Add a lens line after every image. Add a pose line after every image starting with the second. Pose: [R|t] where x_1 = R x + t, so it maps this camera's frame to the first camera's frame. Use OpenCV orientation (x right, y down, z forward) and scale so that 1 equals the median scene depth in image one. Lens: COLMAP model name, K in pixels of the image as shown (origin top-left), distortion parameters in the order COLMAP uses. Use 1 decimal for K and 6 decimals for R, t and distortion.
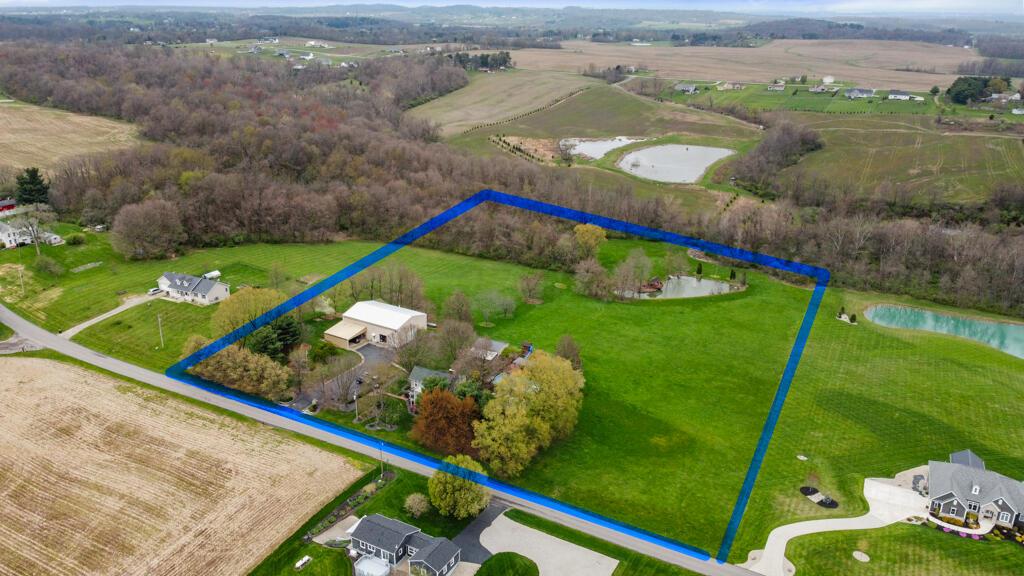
lens RADIAL K [[751.5, 0, 512.0], [0, 751.5, 288.0], [0, 0, 1]] dist [0.017218, -0.025716]
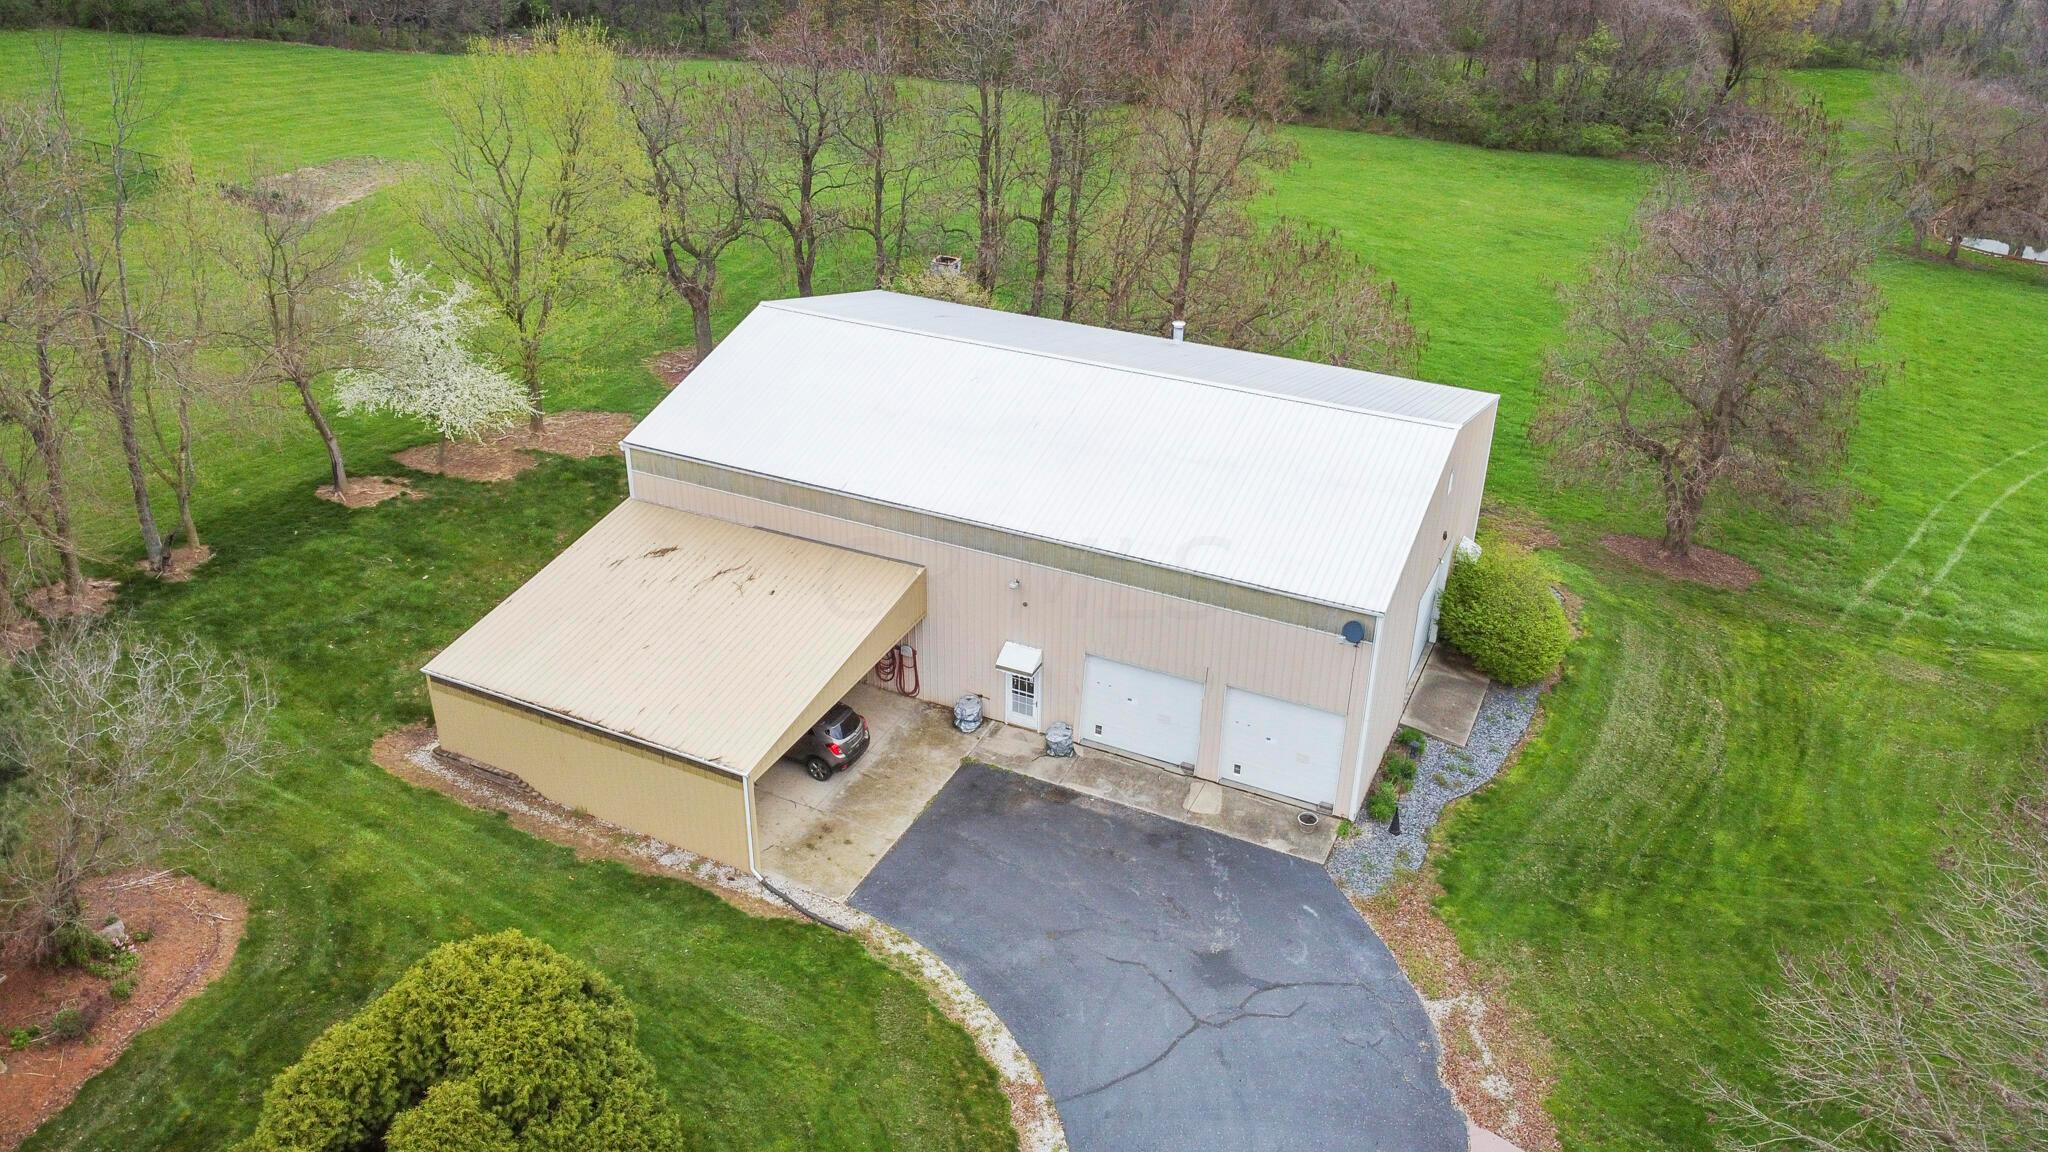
lens RADIAL K [[1535.4, 0, 1024.0], [0, 1535.4, 576.0], [0, 0, 1]] dist [0.007490, -0.009351]
pose [[0.995860, -0.049980, 0.075924, -0.070452], [0.037569, 0.986901, 0.156893, 0.009051], [-0.082771, -0.153391, 0.984693, 0.298183]]
